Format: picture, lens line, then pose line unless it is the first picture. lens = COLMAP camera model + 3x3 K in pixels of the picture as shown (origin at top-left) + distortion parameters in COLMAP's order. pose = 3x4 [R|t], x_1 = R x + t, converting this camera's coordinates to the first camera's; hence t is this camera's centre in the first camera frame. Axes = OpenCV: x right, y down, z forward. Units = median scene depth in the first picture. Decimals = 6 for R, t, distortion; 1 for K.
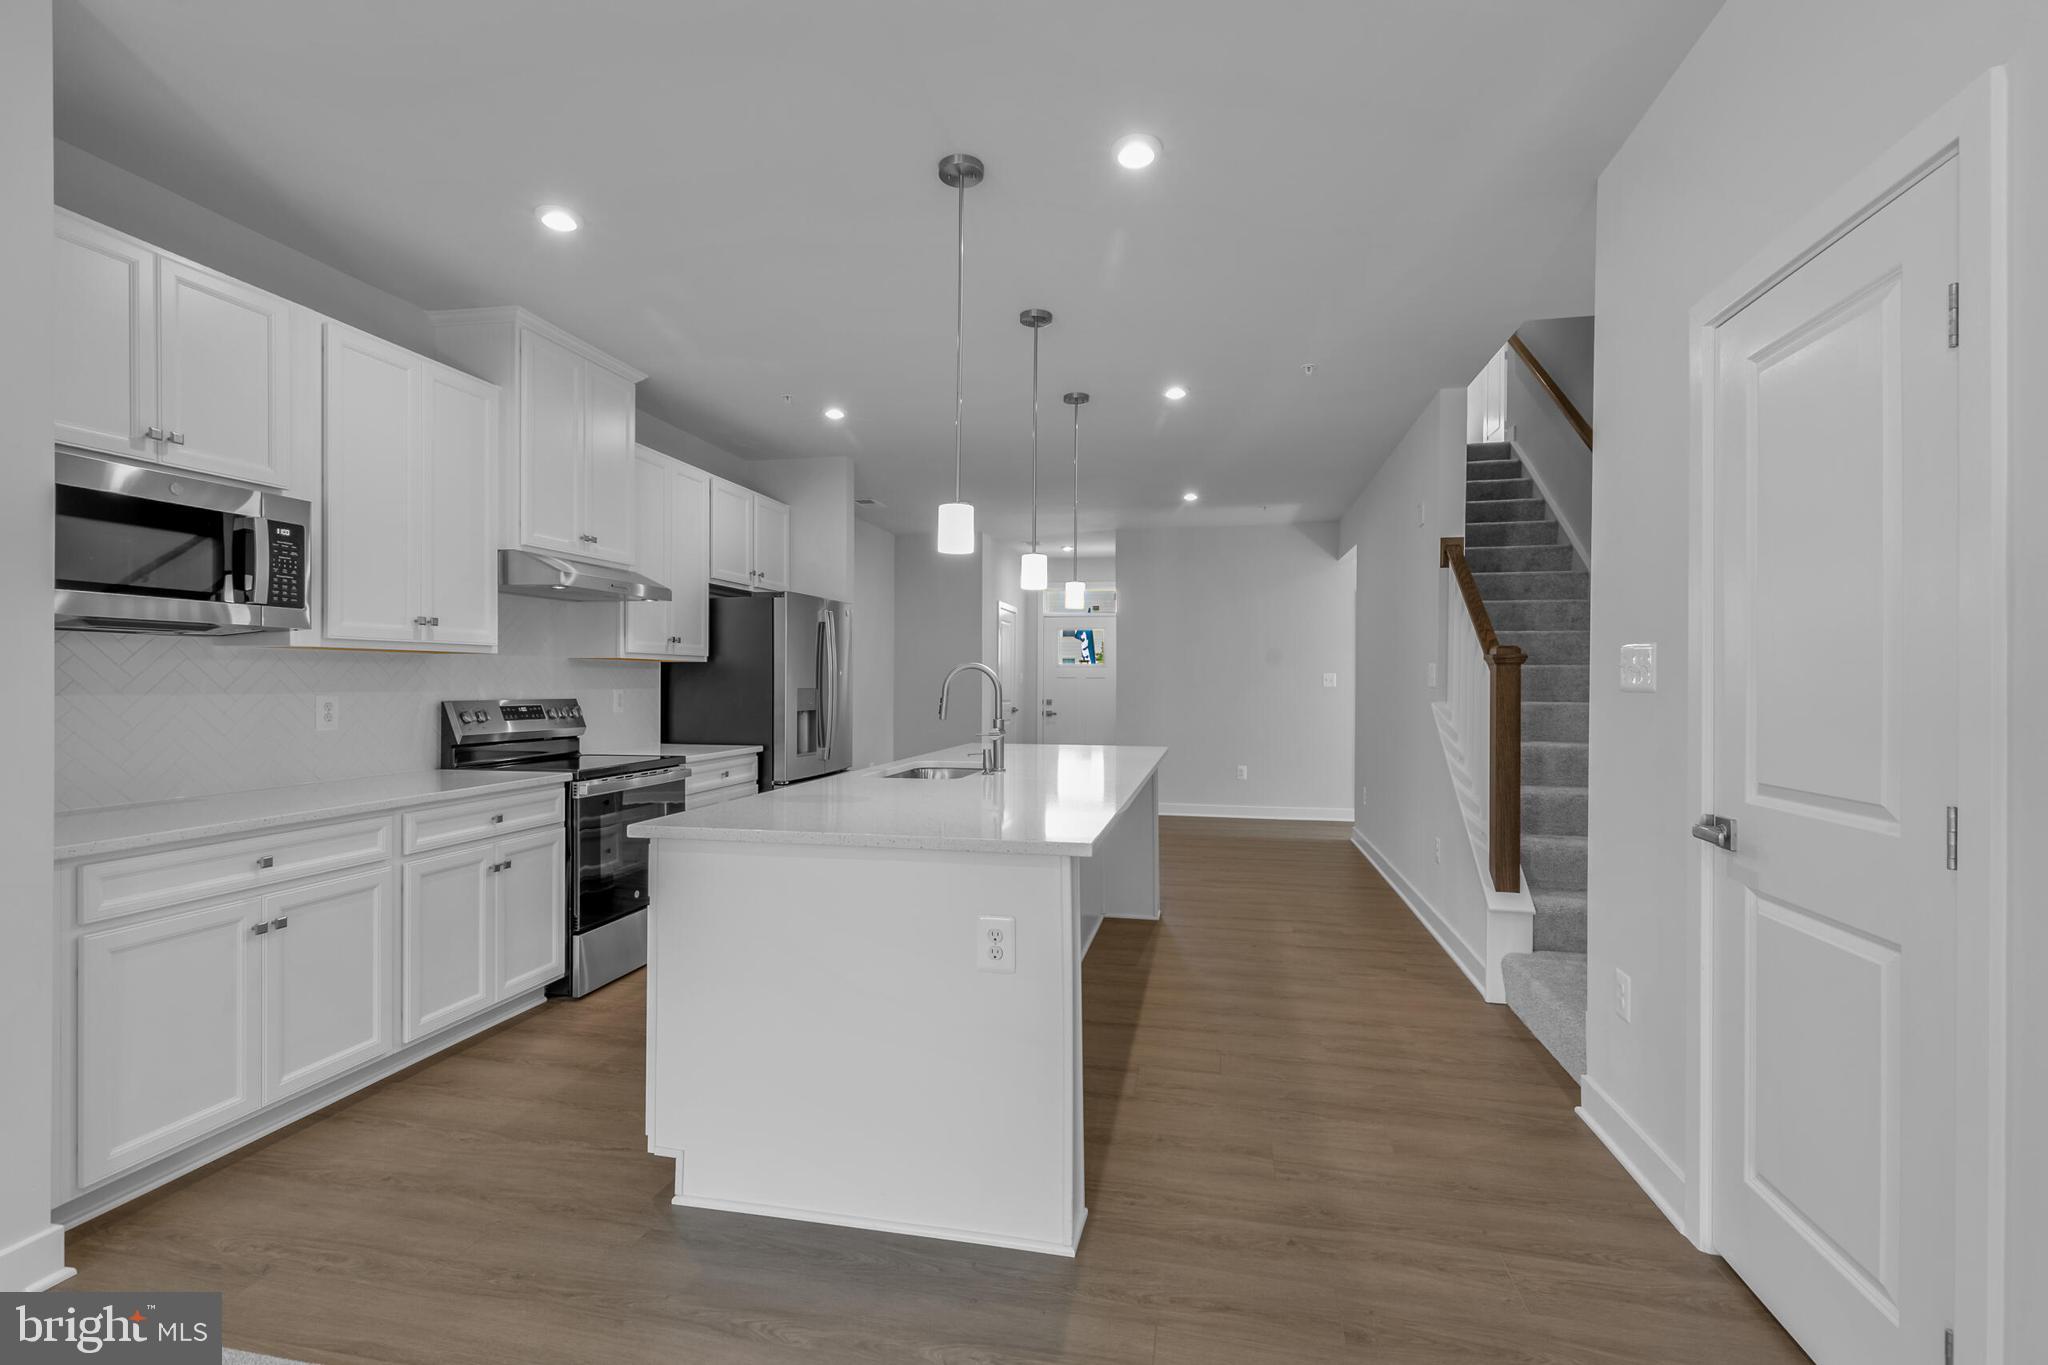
lens RADIAL K [[904.7, 0, 1024.0], [0, 904.7, 682.5], [0, 0, 1]] dist [0.000442, -0.000719]
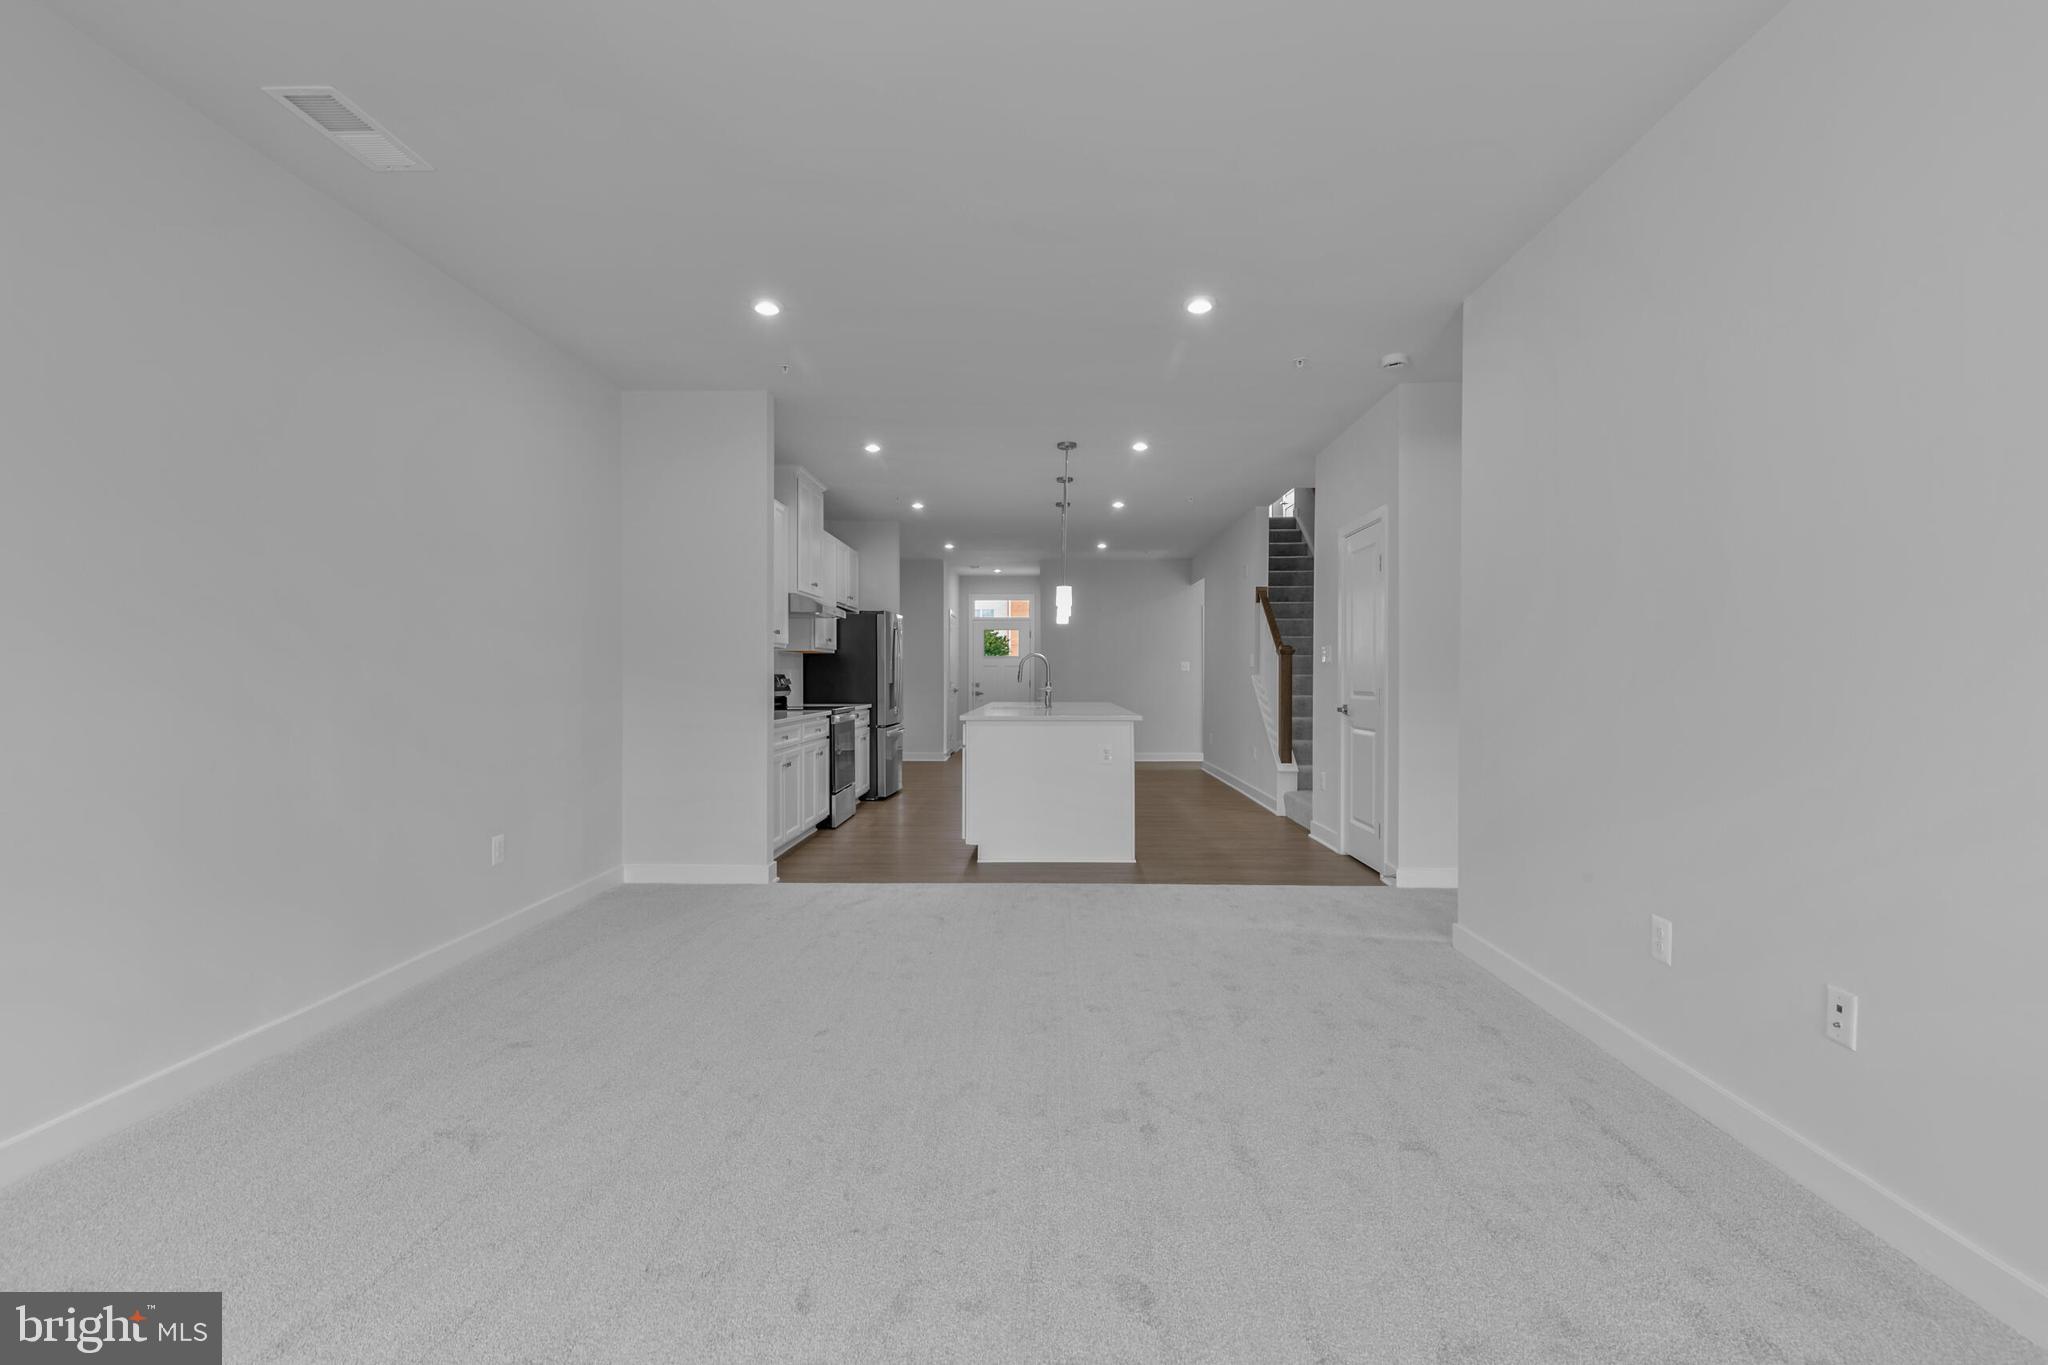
lens RADIAL K [[904.7, 0, 1024.0], [0, 904.7, 682.5], [0, 0, 1]] dist [0.000442, -0.000719]
pose [[0.983349, -0.004655, 0.181665, -0.436542], [0.003441, 0.999970, 0.006993, 0.027907], [-0.181692, -0.006251, 0.983336, -0.935748]]
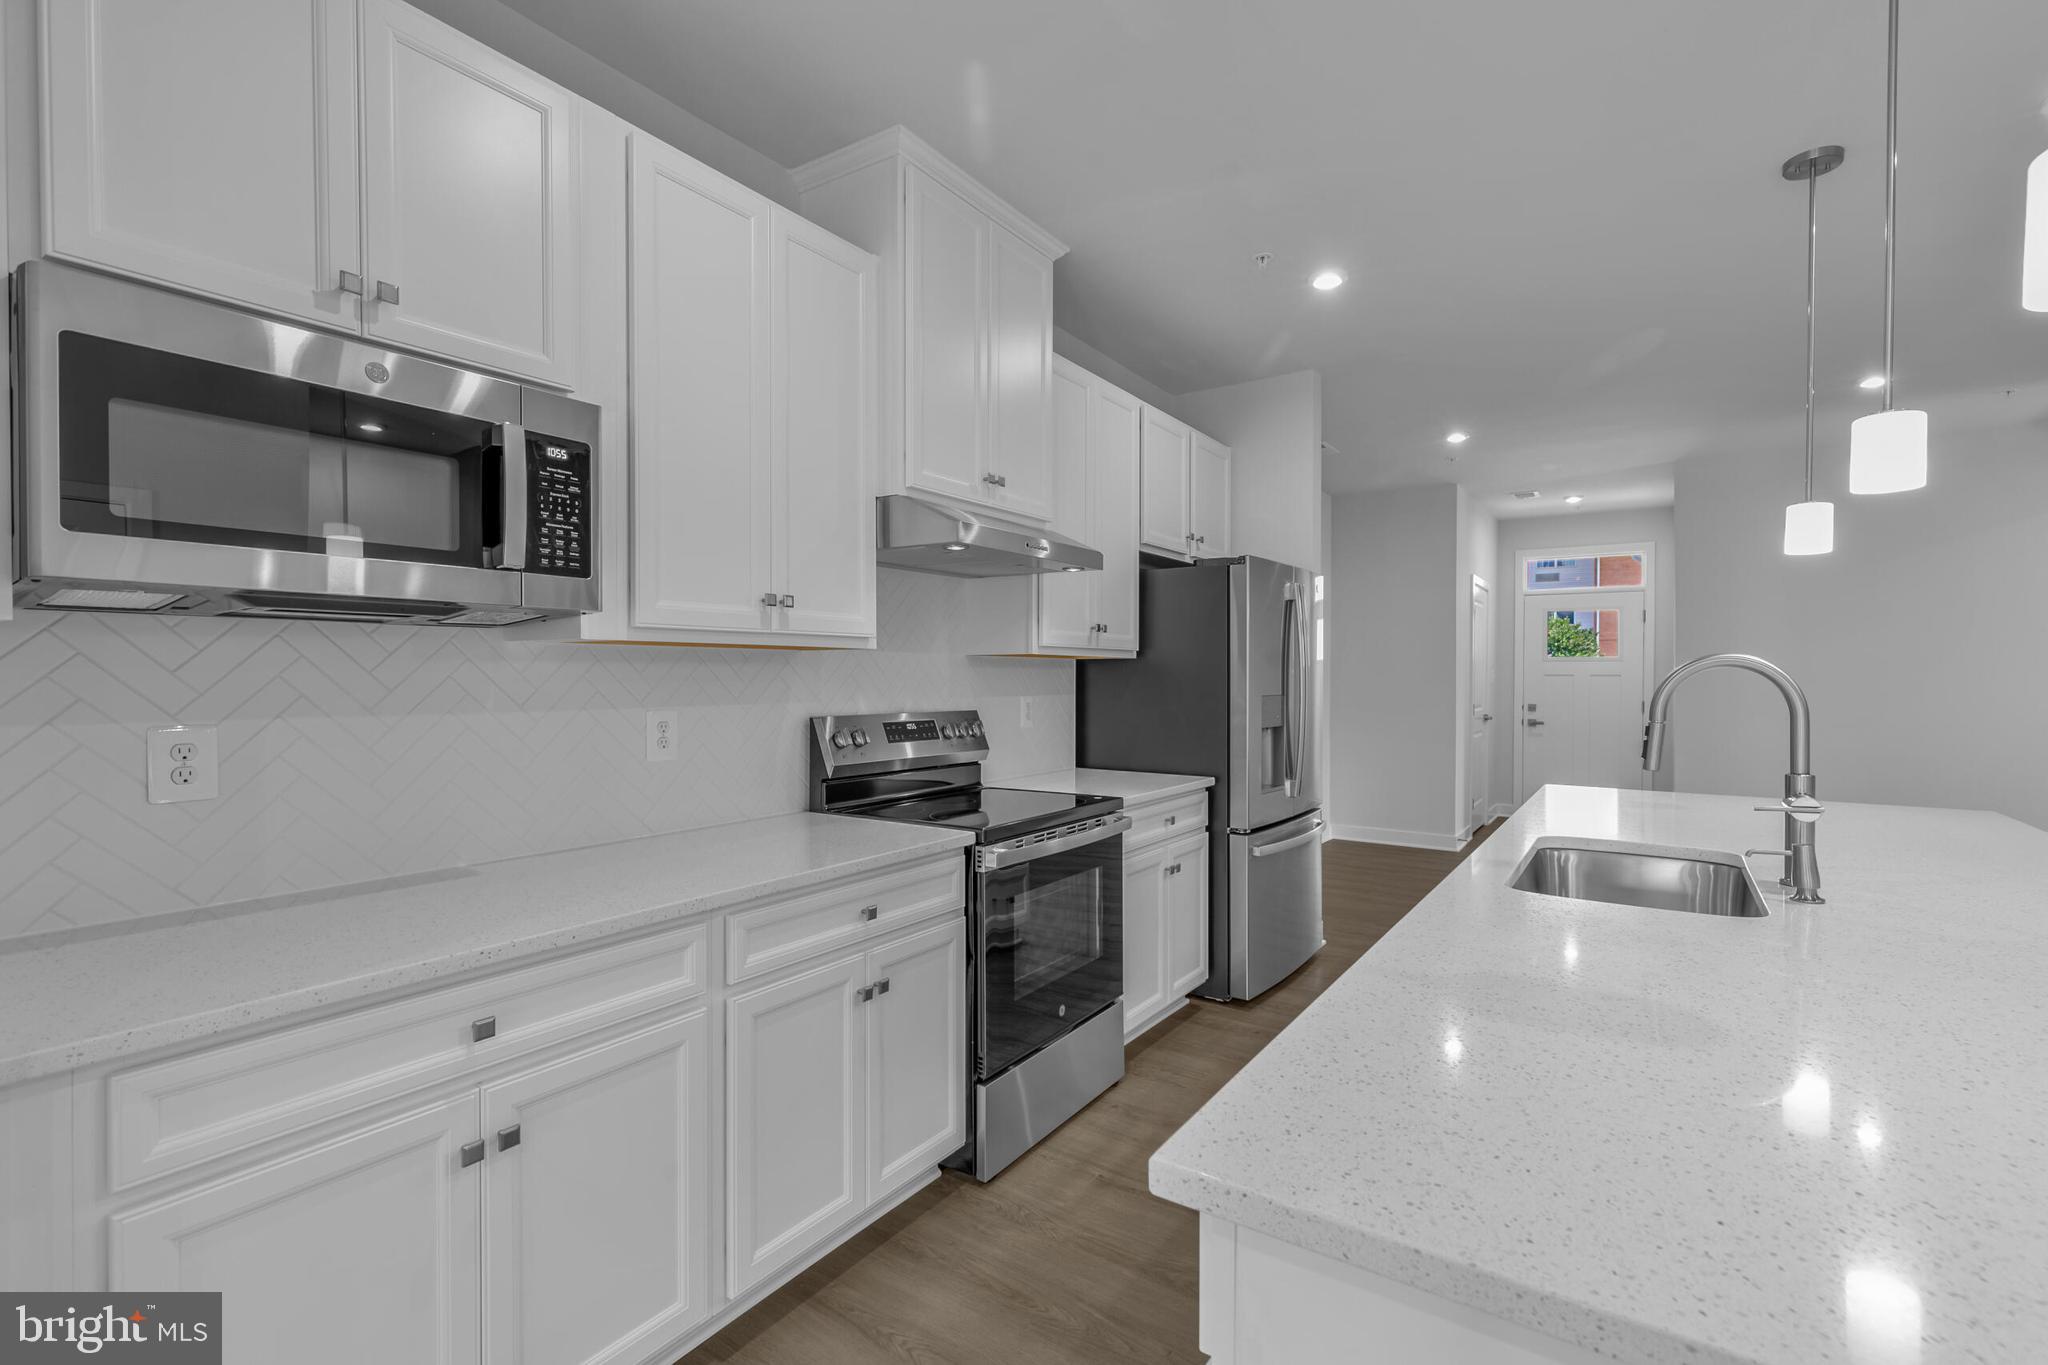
lens RADIAL K [[904.7, 0, 1024.0], [0, 904.7, 682.5], [0, 0, 1]] dist [0.000442, -0.000719]
pose [[0.921876, 0.000584, -0.387485, -0.212703], [0.001317, 0.999988, 0.004639, -0.009595], [0.387483, -0.004787, 0.921864, 0.410521]]
